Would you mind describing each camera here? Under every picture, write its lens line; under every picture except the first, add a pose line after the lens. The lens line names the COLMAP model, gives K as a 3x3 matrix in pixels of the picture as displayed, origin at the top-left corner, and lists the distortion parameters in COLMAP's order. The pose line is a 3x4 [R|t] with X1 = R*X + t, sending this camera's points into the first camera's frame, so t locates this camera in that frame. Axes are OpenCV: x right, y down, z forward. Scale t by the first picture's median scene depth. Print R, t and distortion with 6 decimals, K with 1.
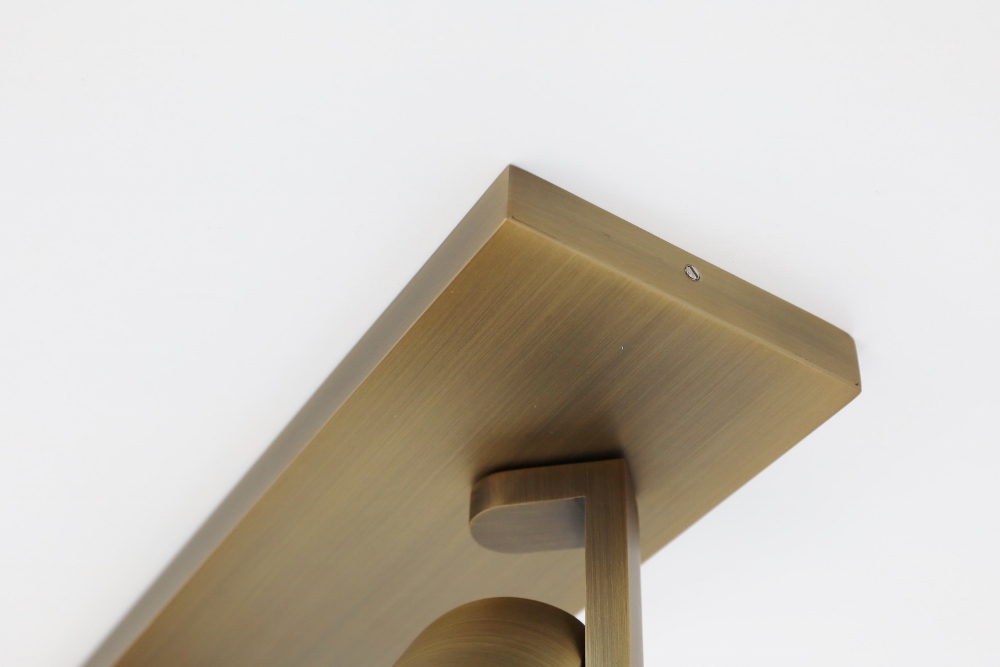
lens RADIAL K [[1445.8, 0, 500.0], [0, 1445.8, 333.0], [0, 0, 1]] dist [-0.046717, 0.000000]
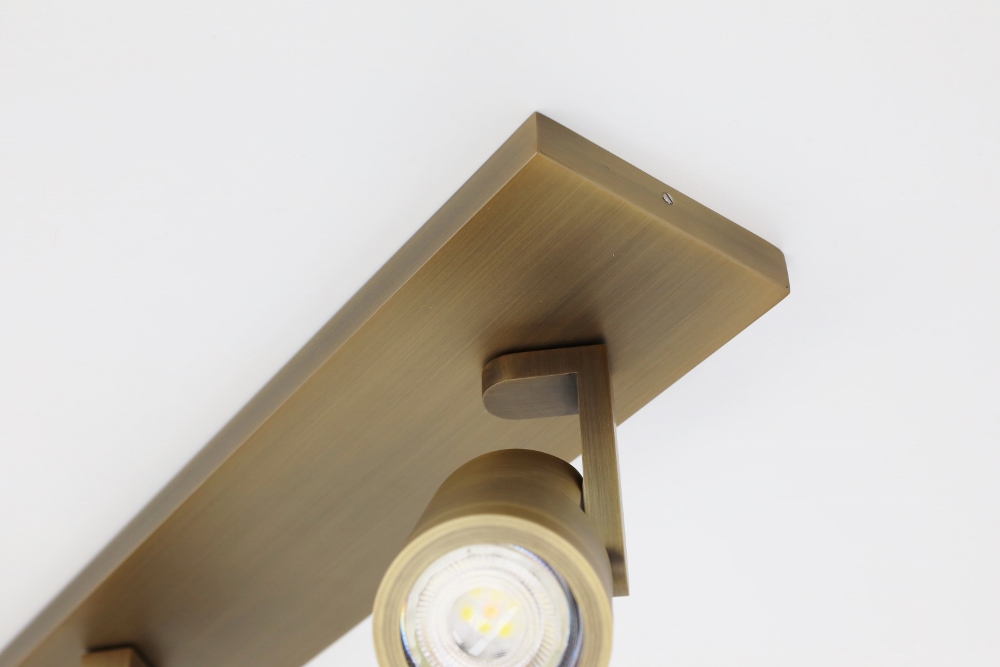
lens RADIAL K [[1445.8, 0, 499.9], [0, 1445.8, 333.7], [0, 0, 1]] dist [-0.046717, 0.000000]
pose [[0.995153, 0.012430, 0.097550, -0.142137], [-0.015464, 0.999418, 0.030404, 0.042520], [-0.097116, -0.031765, 0.994766, -0.287777]]
